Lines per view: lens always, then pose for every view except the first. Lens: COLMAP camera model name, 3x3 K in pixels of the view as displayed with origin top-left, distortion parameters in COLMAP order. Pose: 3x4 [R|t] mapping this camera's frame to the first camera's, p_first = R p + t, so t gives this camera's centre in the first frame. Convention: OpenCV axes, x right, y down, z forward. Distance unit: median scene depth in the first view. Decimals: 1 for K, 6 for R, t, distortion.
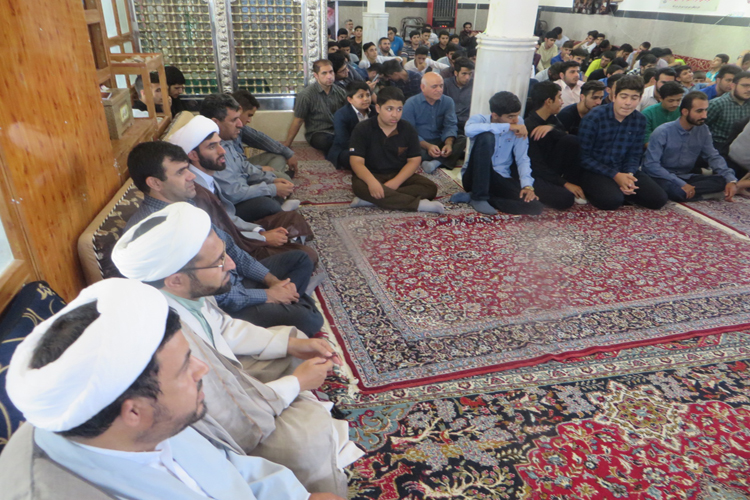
lens RADIAL K [[559.4, 0, 376.0], [0, 559.4, 253.1], [0, 0, 1]] dist [0.001277, -0.011546]
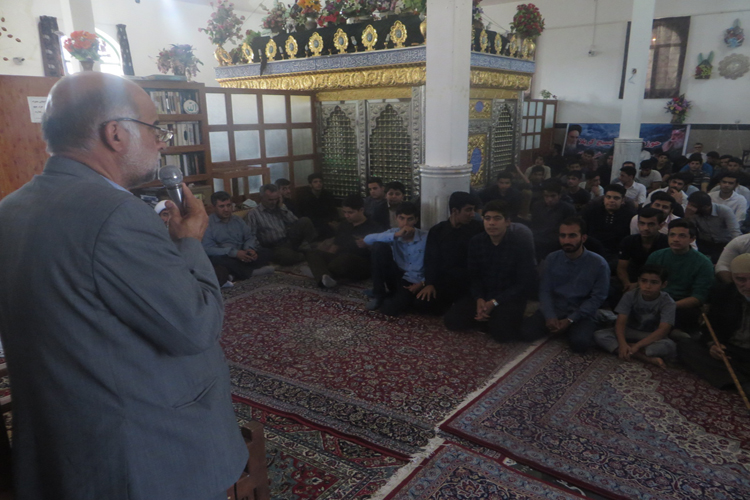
lens RADIAL K [[559.4, 0, 381.9], [0, 559.4, 252.5], [0, 0, 1]] dist [0.001277, -0.011546]
pose [[0.681256, 0.141271, -0.718284, 1.288705], [-0.279438, 0.957088, -0.076795, -0.121672], [0.676612, 0.253034, 0.691498, 0.233183]]
